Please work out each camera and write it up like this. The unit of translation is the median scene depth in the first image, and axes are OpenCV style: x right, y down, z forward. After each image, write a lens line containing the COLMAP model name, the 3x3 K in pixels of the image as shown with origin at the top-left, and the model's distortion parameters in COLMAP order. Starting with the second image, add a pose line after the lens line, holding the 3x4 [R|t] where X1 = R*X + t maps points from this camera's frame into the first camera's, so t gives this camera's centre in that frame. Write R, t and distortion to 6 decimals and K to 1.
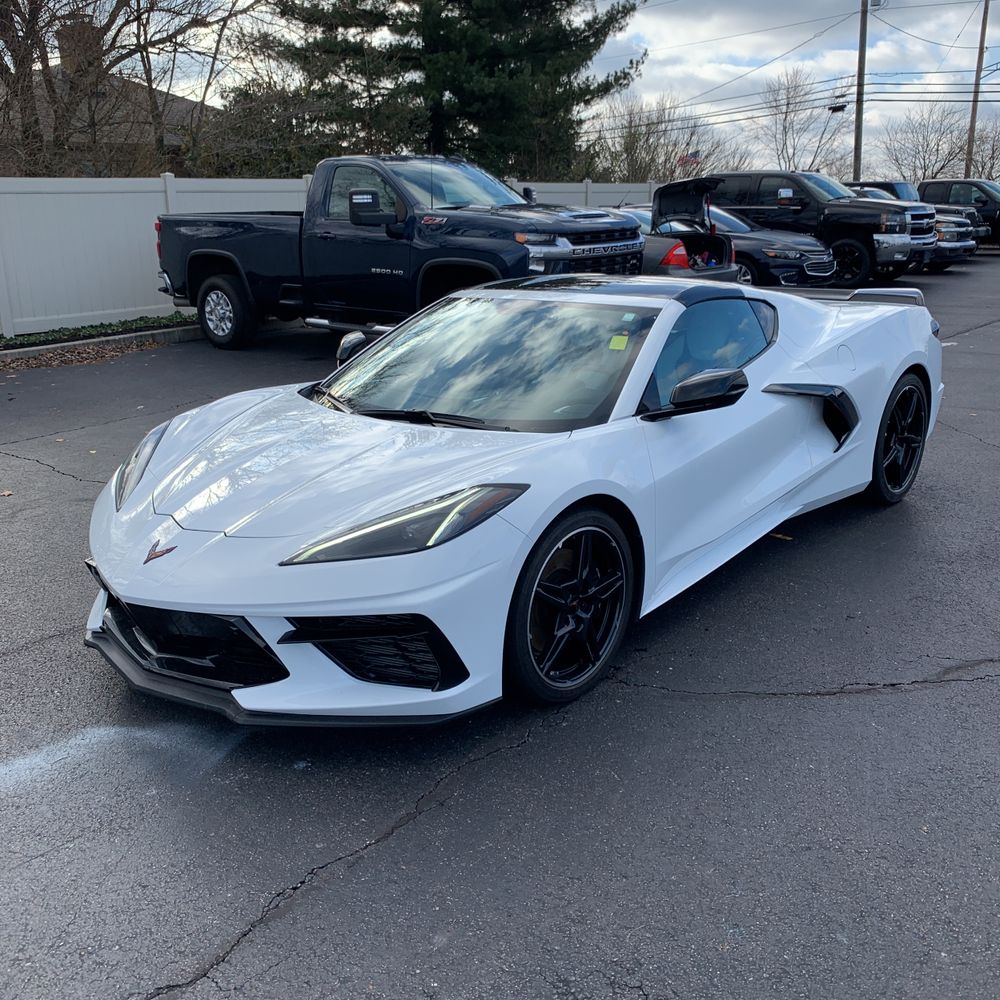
lens RADIAL K [[1056.9, 0, 538.4], [0, 1056.9, 501.2], [0, 0, 1]] dist [0.007446, -0.099232]
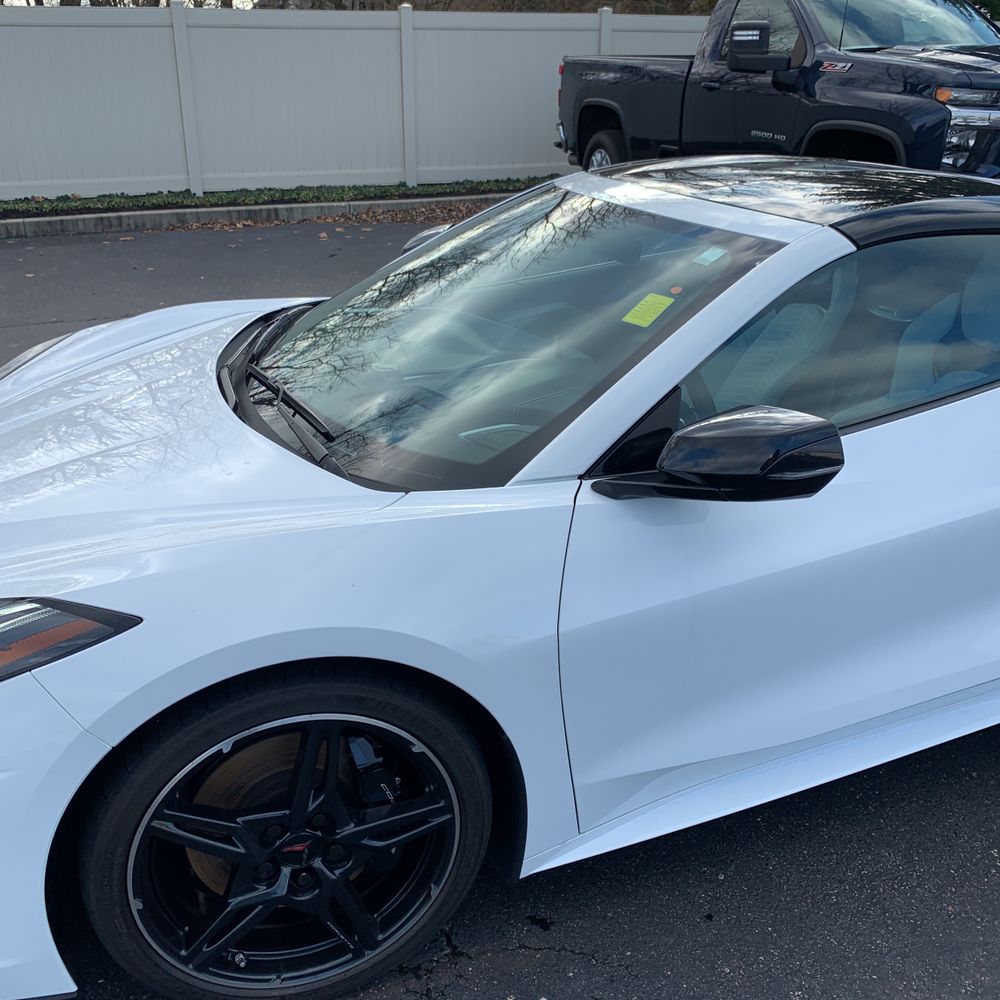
lens RADIAL K [[1048.4, 0, 500.0], [0, 1048.4, 500.0], [0, 0, 1]] dist [-0.001754, -0.013324]
pose [[0.844982, 0.218251, -0.488234, 0.099718], [-0.154826, 0.973674, 0.167296, -0.049502], [0.511894, -0.065770, 0.856527, 0.201054]]
